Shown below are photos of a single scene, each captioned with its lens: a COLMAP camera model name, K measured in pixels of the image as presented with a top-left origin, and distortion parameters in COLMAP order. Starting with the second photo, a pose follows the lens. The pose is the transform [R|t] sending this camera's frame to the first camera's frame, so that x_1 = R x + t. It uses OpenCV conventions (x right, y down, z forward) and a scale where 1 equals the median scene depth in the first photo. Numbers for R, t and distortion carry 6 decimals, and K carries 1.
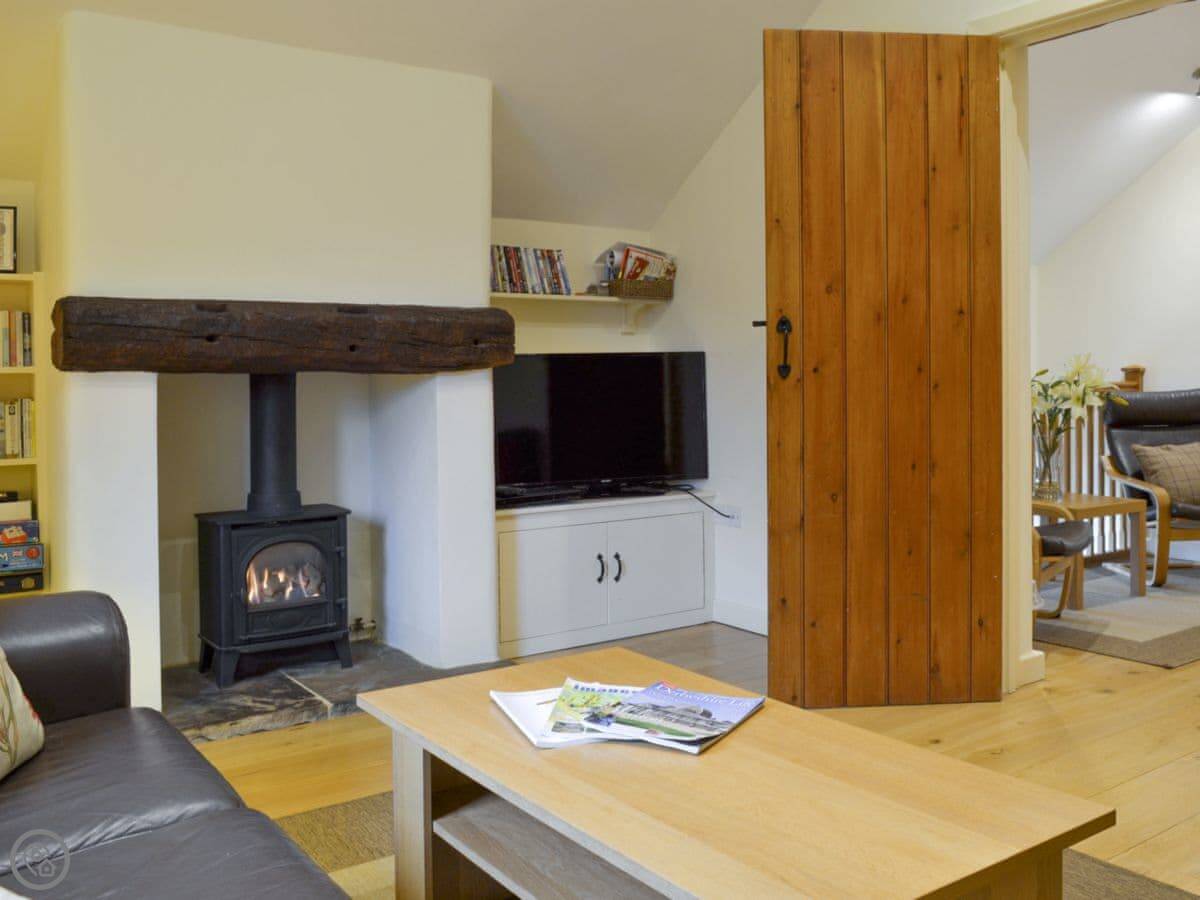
lens RADIAL K [[1082.9, 0, 600.0], [0, 1082.9, 450.0], [0, 0, 1]] dist [-0.018548, 0.007508]
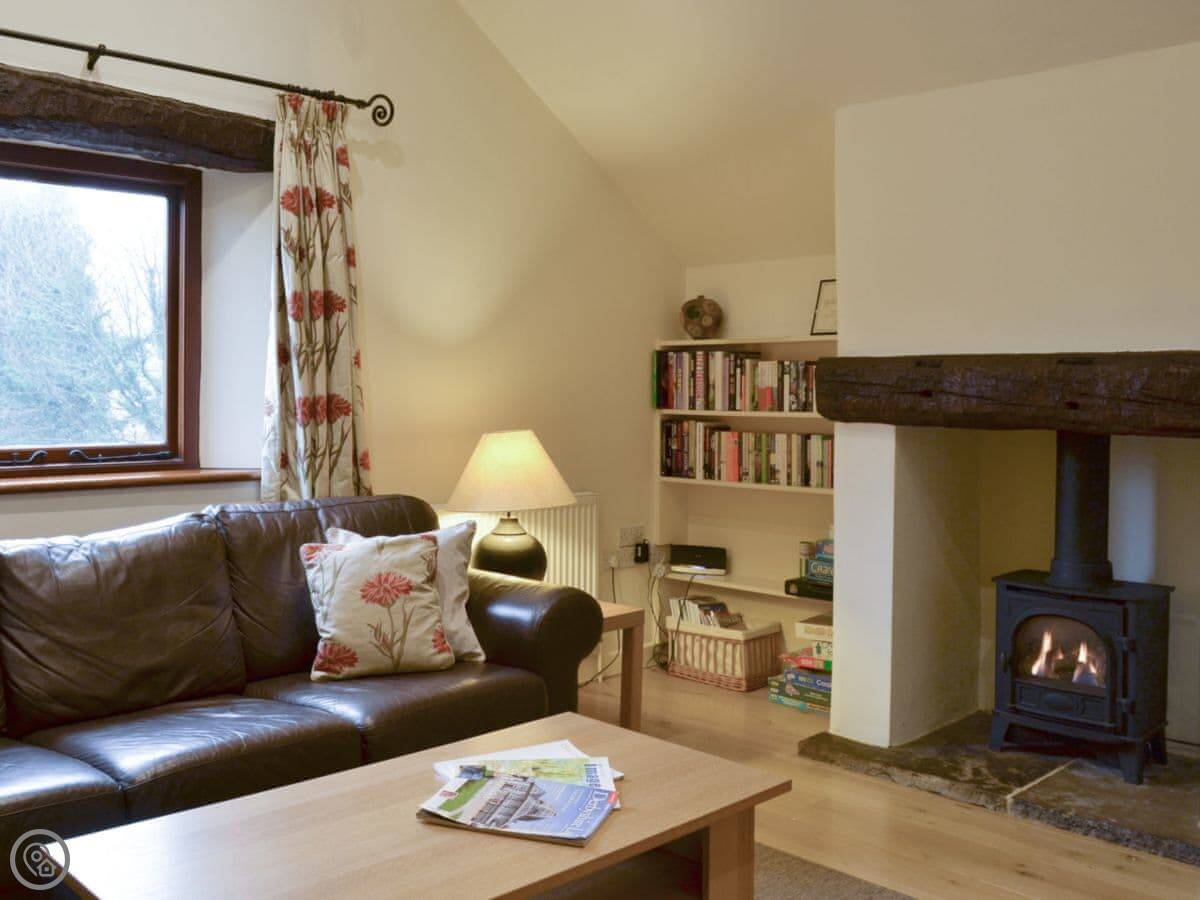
lens RADIAL K [[1148.4, 0, 600.0], [0, 1148.4, 450.0], [0, 0, 1]] dist [-0.093880, 0.017578]
pose [[0.171390, 0.064213, -0.983108, 0.642334], [-0.078764, 0.995573, 0.051296, -0.081636], [0.982050, 0.068641, 0.175688, 0.514275]]
